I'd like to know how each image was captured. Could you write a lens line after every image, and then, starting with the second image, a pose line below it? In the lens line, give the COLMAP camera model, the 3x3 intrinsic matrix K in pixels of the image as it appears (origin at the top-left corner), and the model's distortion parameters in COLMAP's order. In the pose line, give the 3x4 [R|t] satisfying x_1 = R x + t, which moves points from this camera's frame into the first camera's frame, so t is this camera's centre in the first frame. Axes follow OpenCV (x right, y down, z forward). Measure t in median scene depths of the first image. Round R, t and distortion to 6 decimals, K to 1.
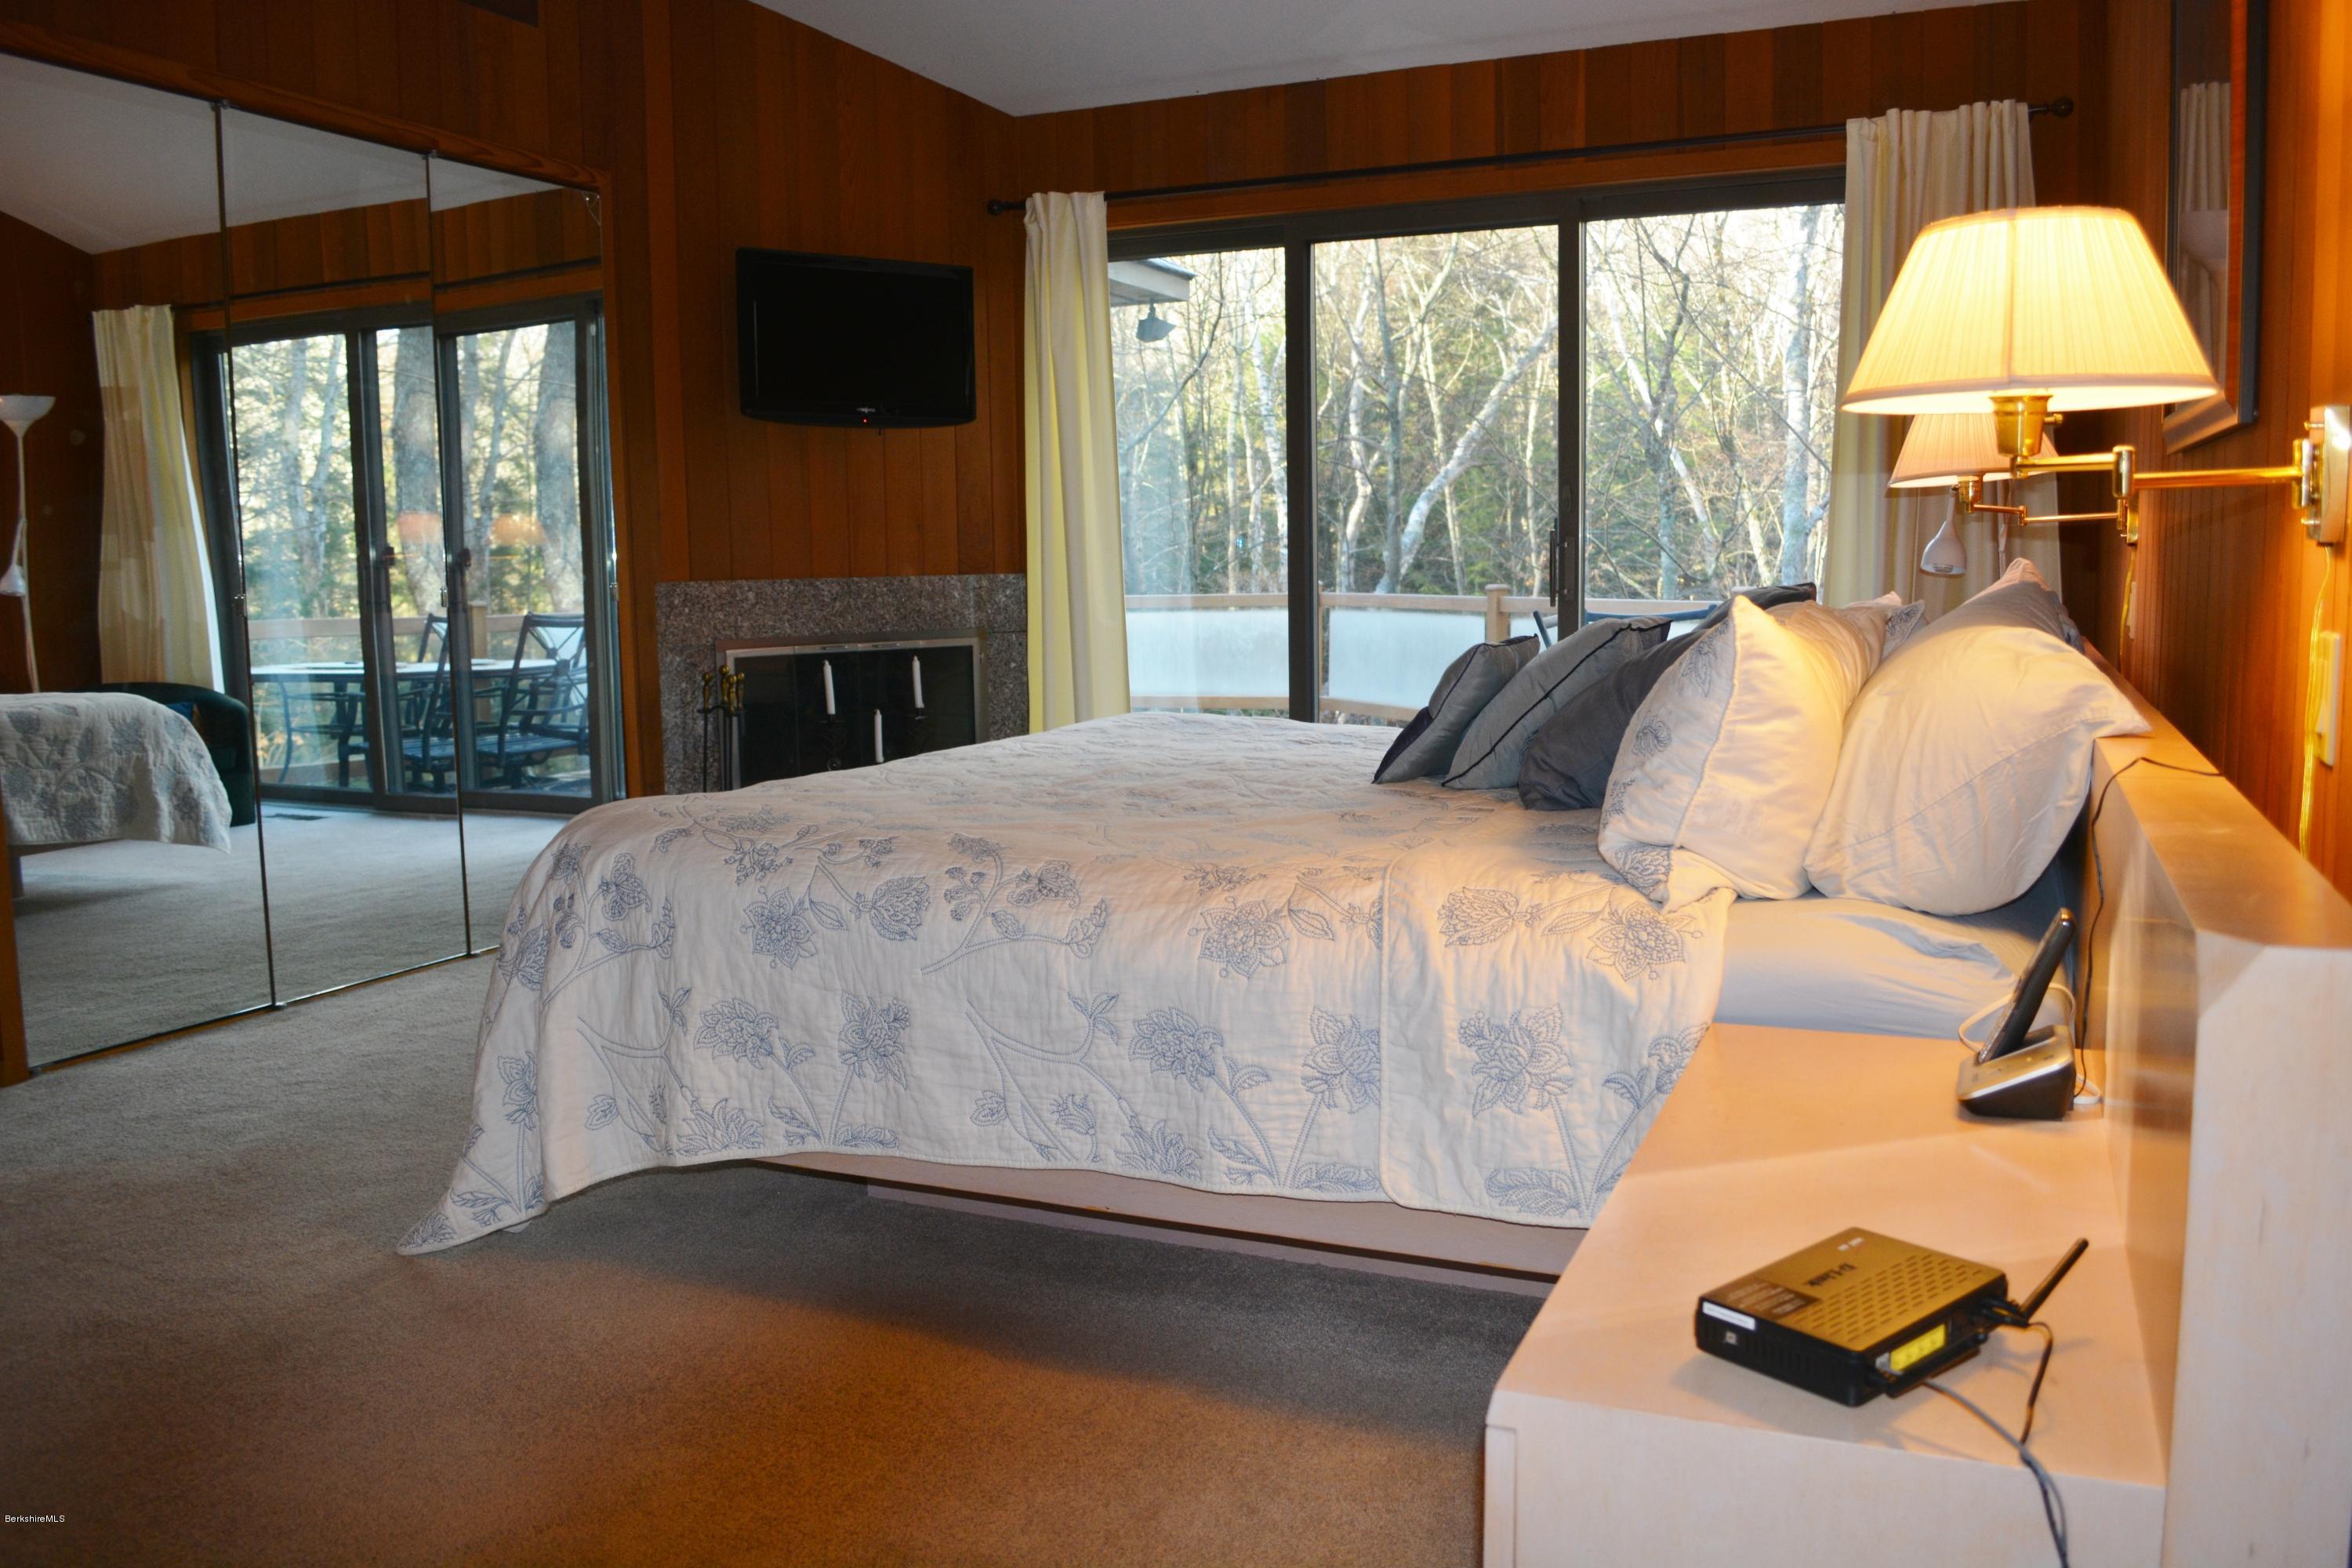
lens RADIAL K [[1839.2, 0, 1176.0], [0, 1839.2, 784.0], [0, 0, 1]] dist [-0.084391, 0.012573]
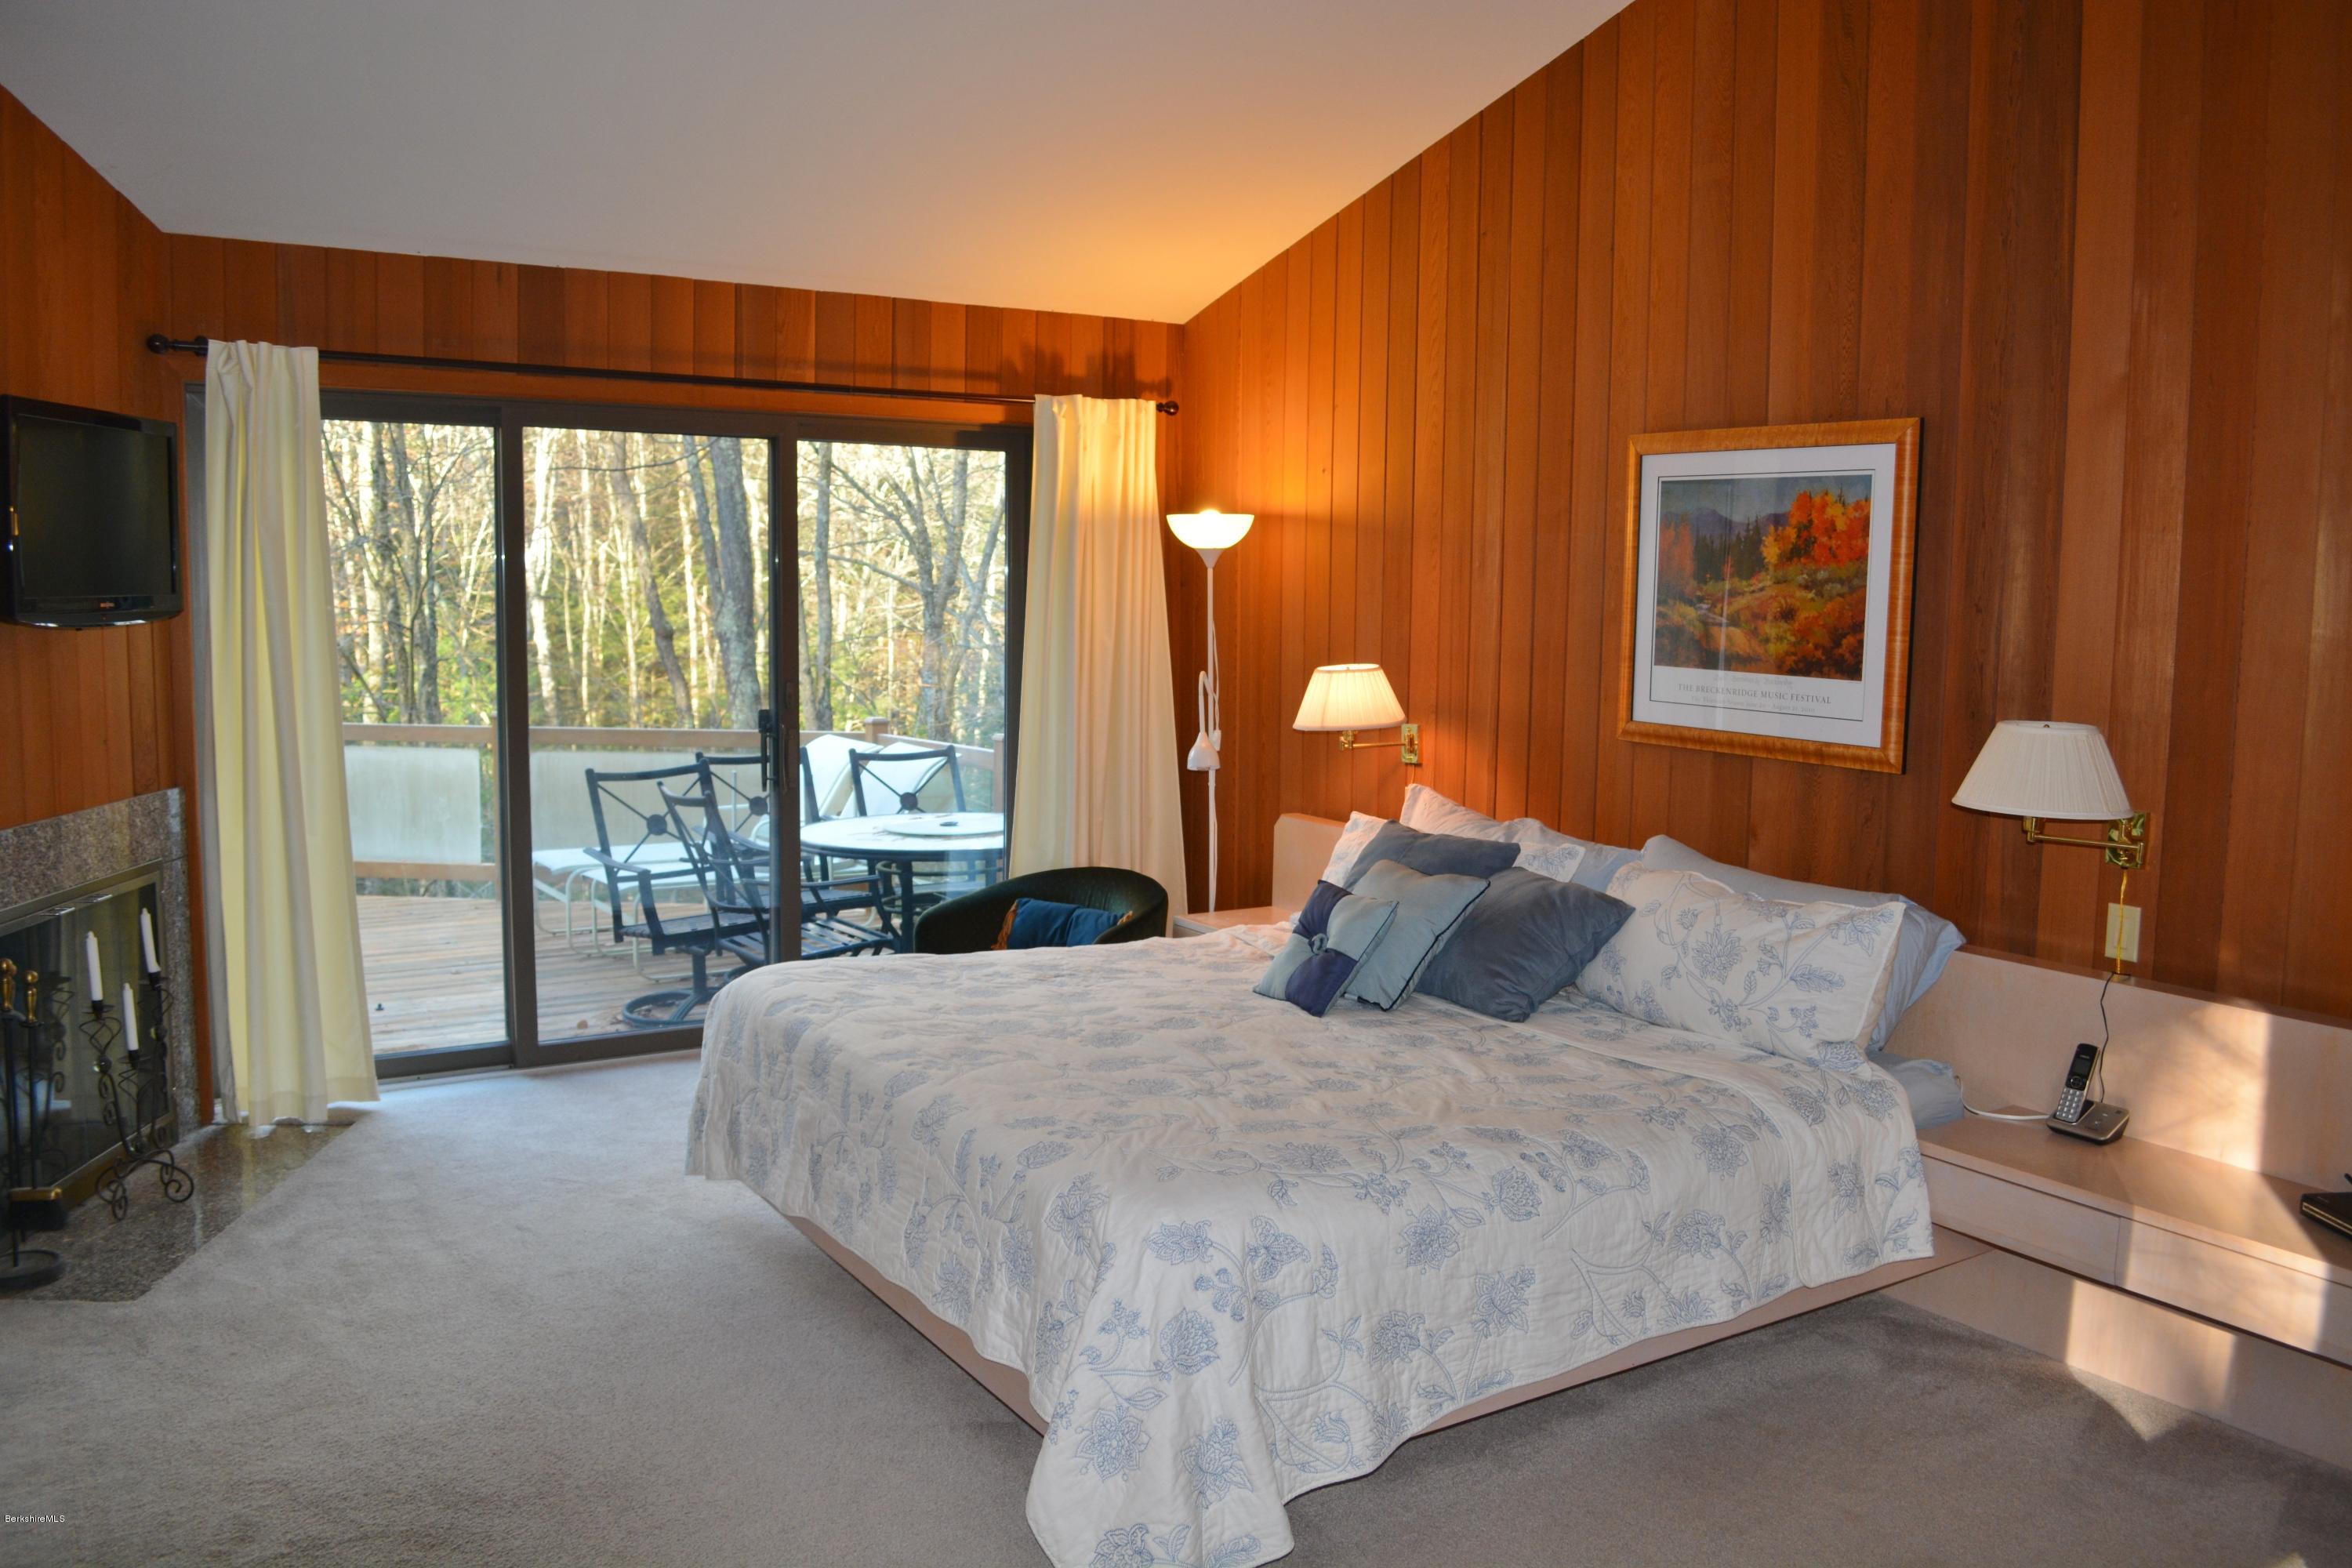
lens RADIAL K [[1839.2, 0, 1176.0], [0, 1839.2, 784.0], [0, 0, 1]] dist [-0.084391, 0.012573]
pose [[0.548750, -0.069406, 0.833100, -0.543405], [0.078050, 0.996448, 0.031604, -0.113633], [-0.832335, 0.047680, 0.552219, 0.199858]]
